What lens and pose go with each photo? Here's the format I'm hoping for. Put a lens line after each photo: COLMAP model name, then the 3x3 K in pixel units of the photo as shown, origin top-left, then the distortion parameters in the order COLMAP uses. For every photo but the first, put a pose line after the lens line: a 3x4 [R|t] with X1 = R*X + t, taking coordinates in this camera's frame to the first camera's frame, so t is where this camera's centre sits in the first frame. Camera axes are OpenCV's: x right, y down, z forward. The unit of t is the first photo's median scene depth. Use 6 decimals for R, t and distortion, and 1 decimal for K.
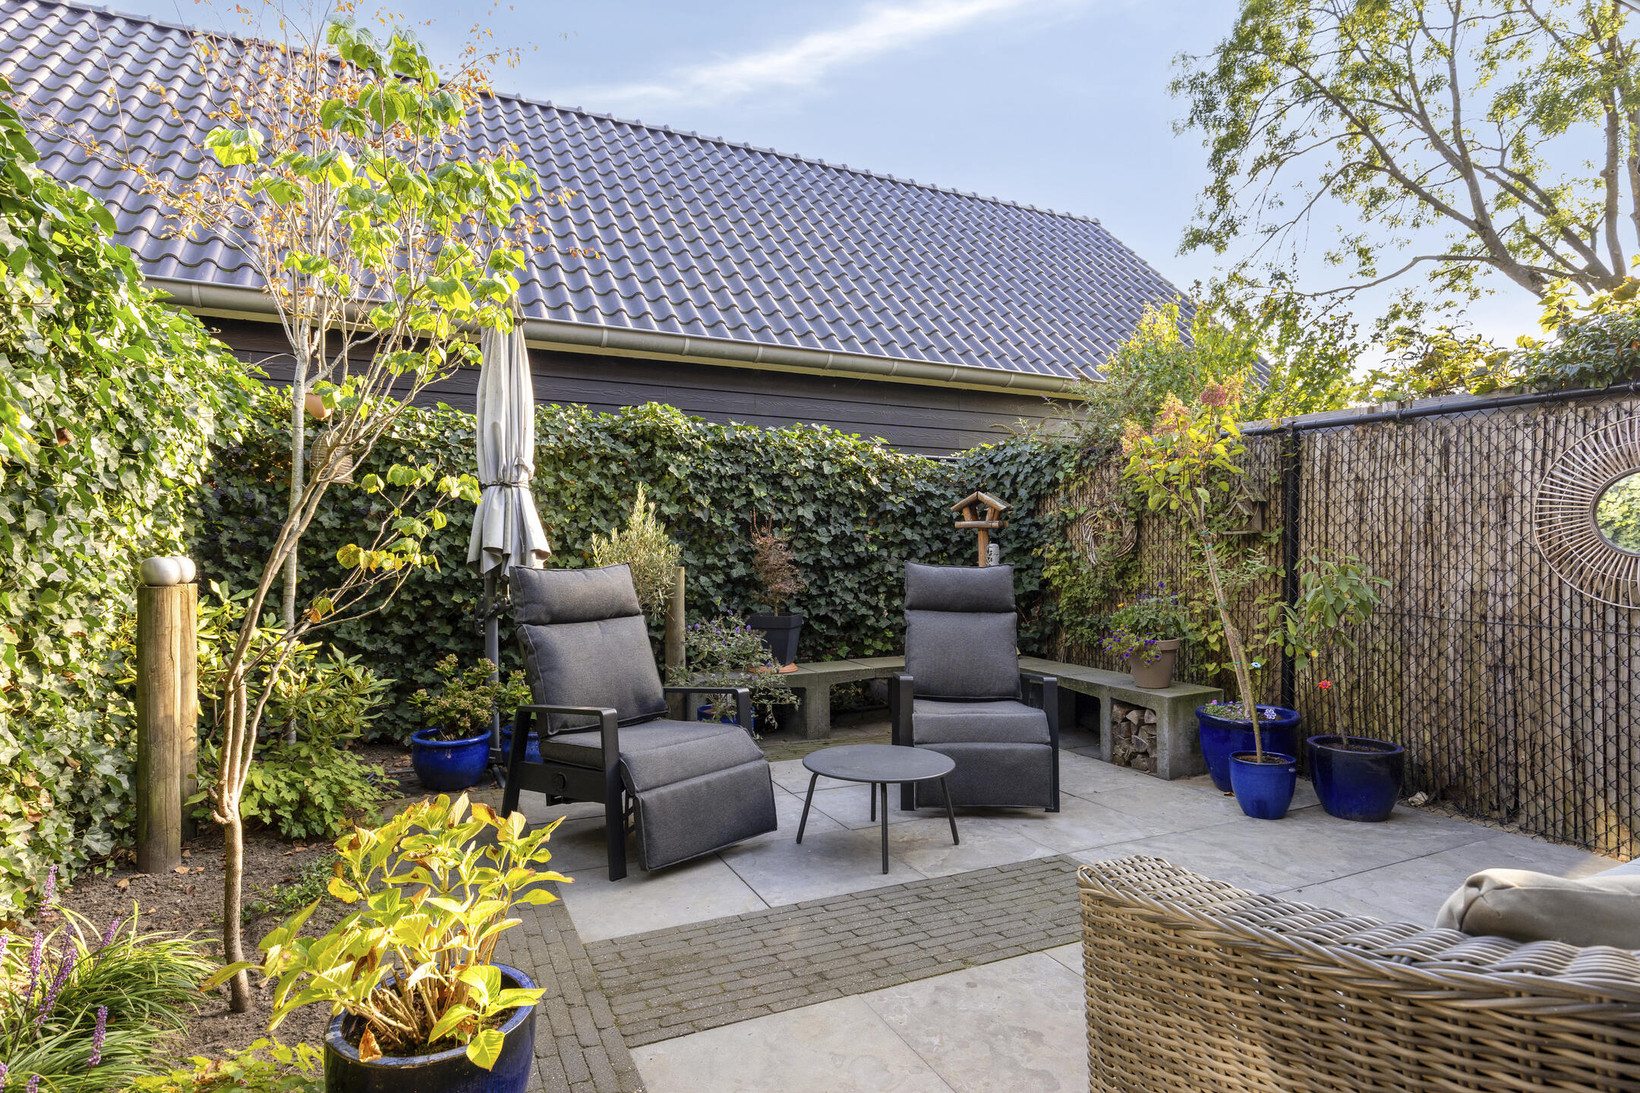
lens RADIAL K [[870.7, 0, 808.9], [0, 870.7, 550.6], [0, 0, 1]] dist [0.002171, -0.001985]
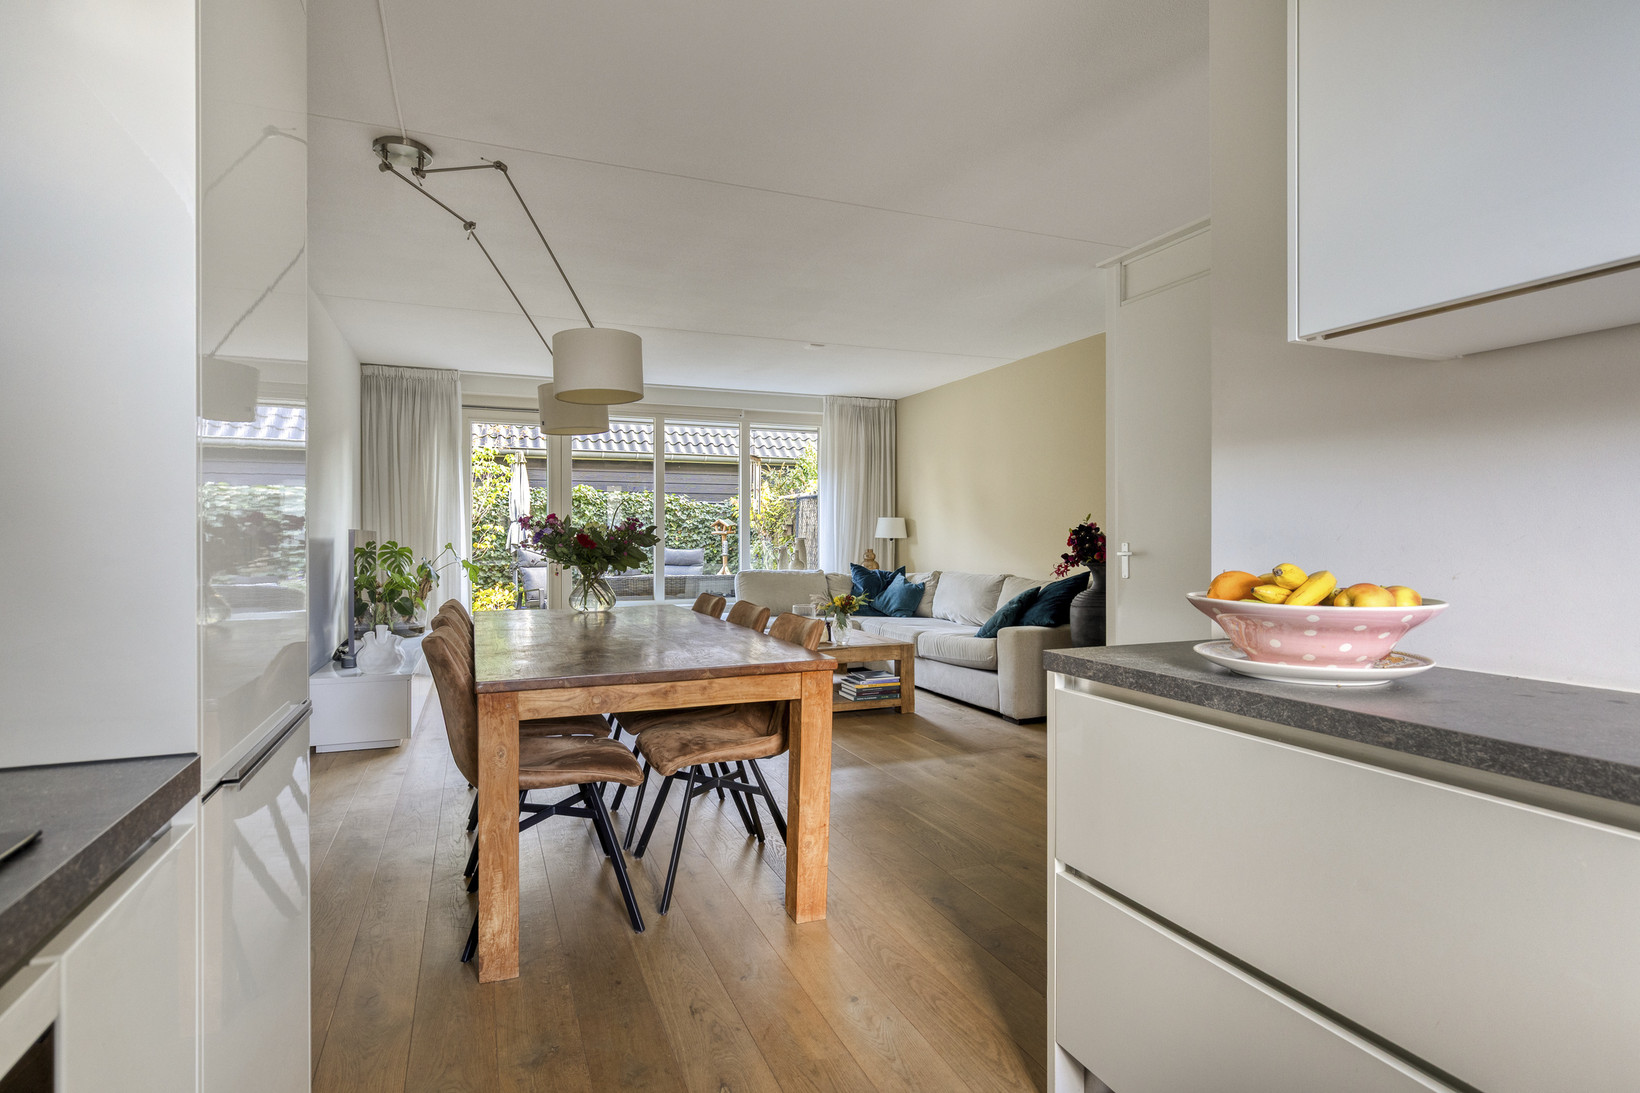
lens RADIAL K [[842.9, 0, 820.0], [0, 842.9, 546.5], [0, 0, 1]] dist [-0.001973, -0.000497]
pose [[0.998967, -0.006813, -0.044930, 0.583692], [0.006879, 0.999975, 0.001301, 0.006641], [0.044920, -0.001609, 0.998989, -1.313149]]
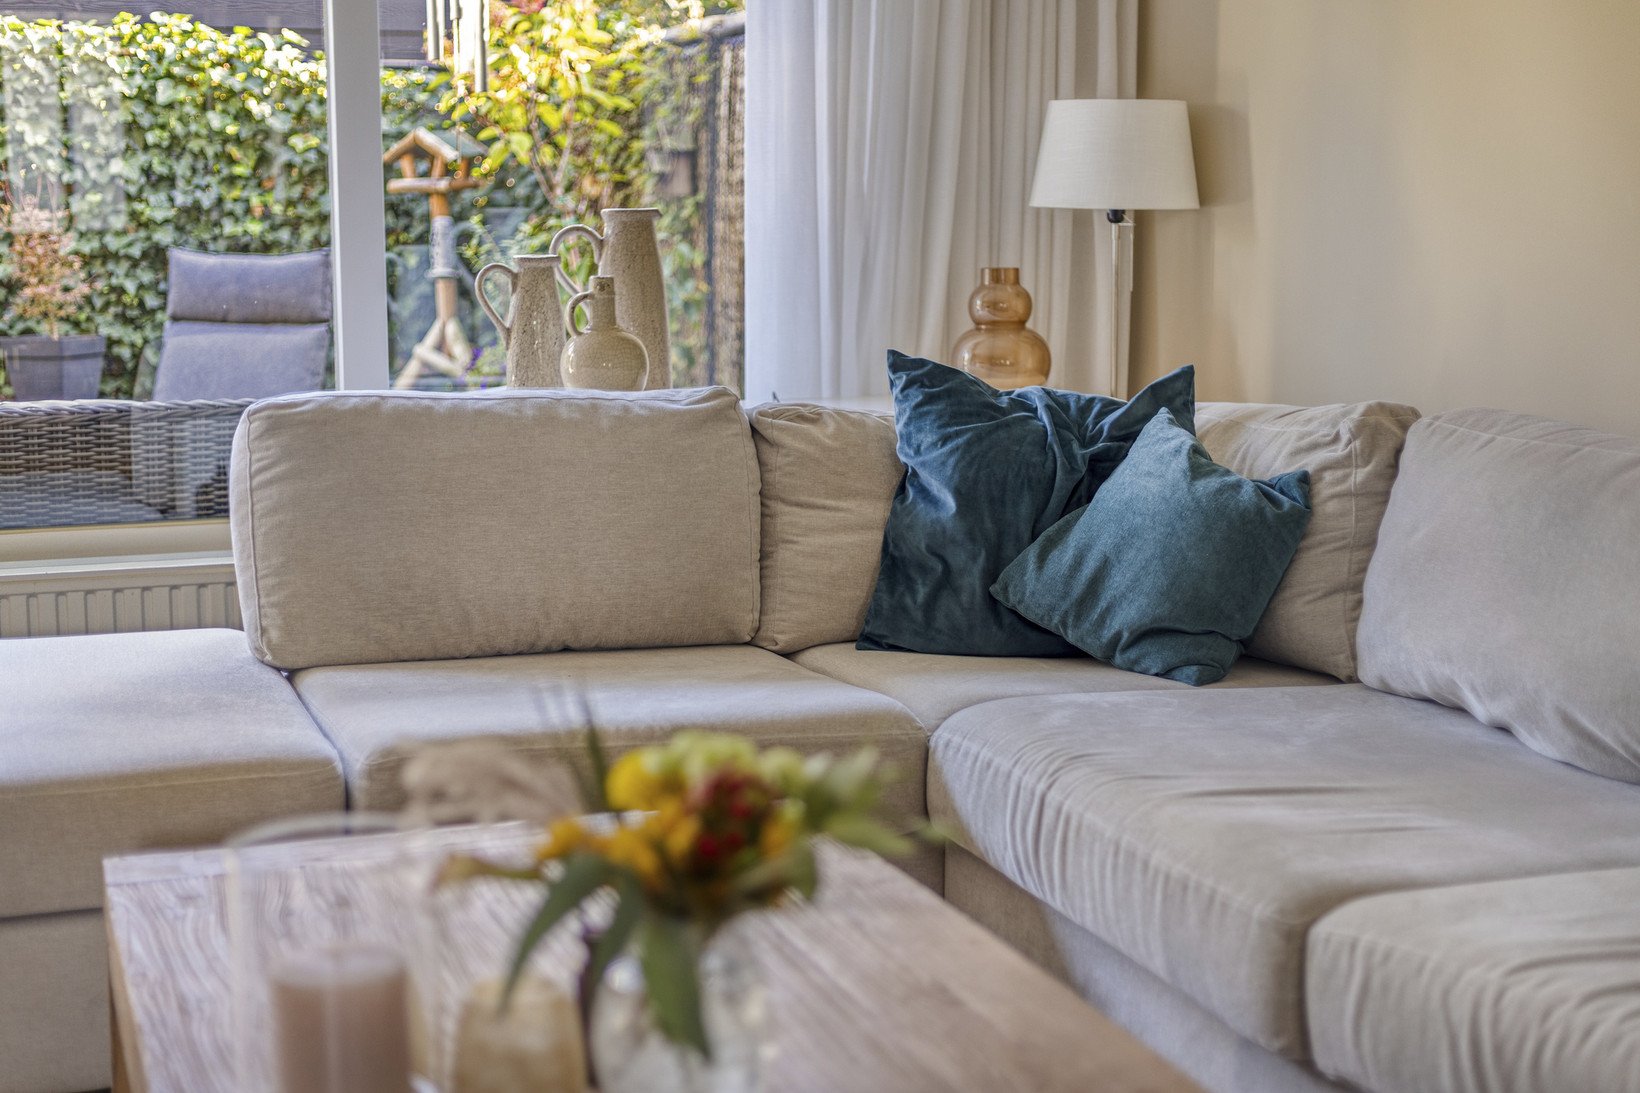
lens RADIAL K [[2398.0, 0, 820.0], [0, 2398.0, 546.5], [0, 0, 1]] dist [0.021435, 0.038790]
pose [[0.997045, 0.000724, -0.076821, 0.605301], [0.009521, 0.991083, 0.132908, -0.001206], [0.076233, -0.133246, 0.988147, -0.645314]]
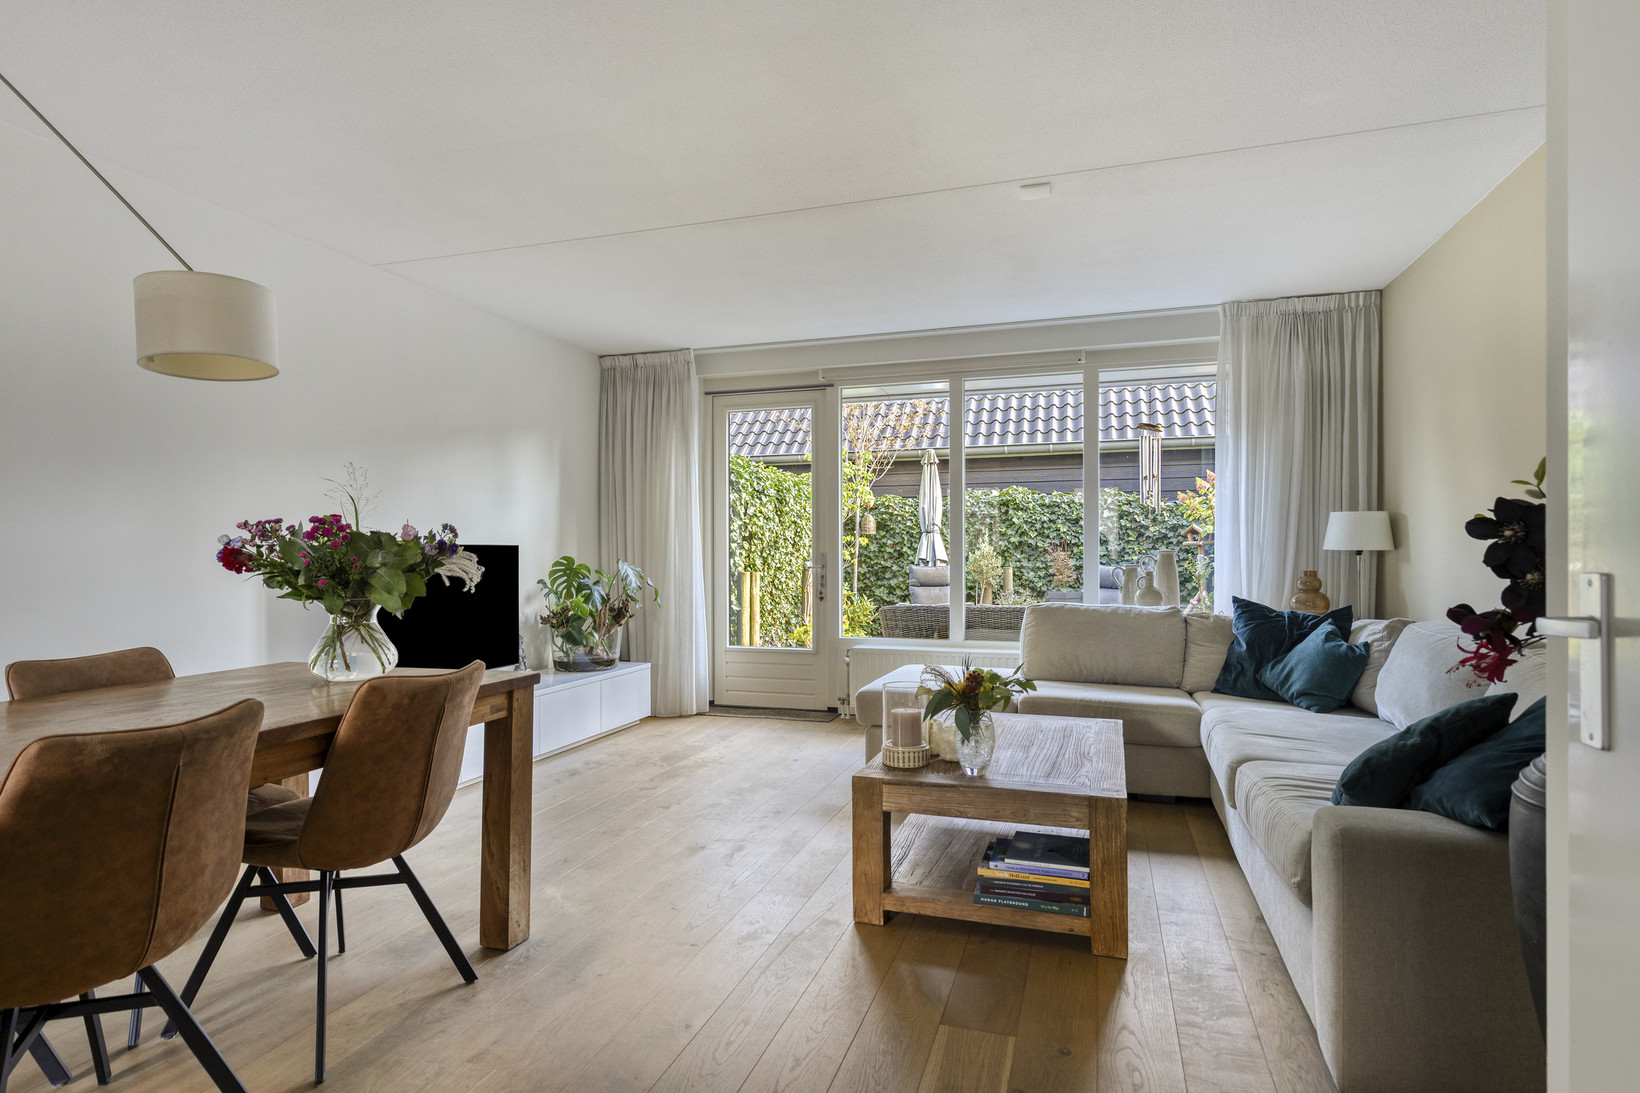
lens RADIAL K [[870.7, 0, 808.9], [0, 870.7, 550.6], [0, 0, 1]] dist [0.002171, -0.001985]
pose [[0.729000, -0.010531, -0.684433, 0.826416], [0.002420, 0.999915, -0.012807, 0.004184], [0.684509, 0.007680, 0.728964, -0.764227]]
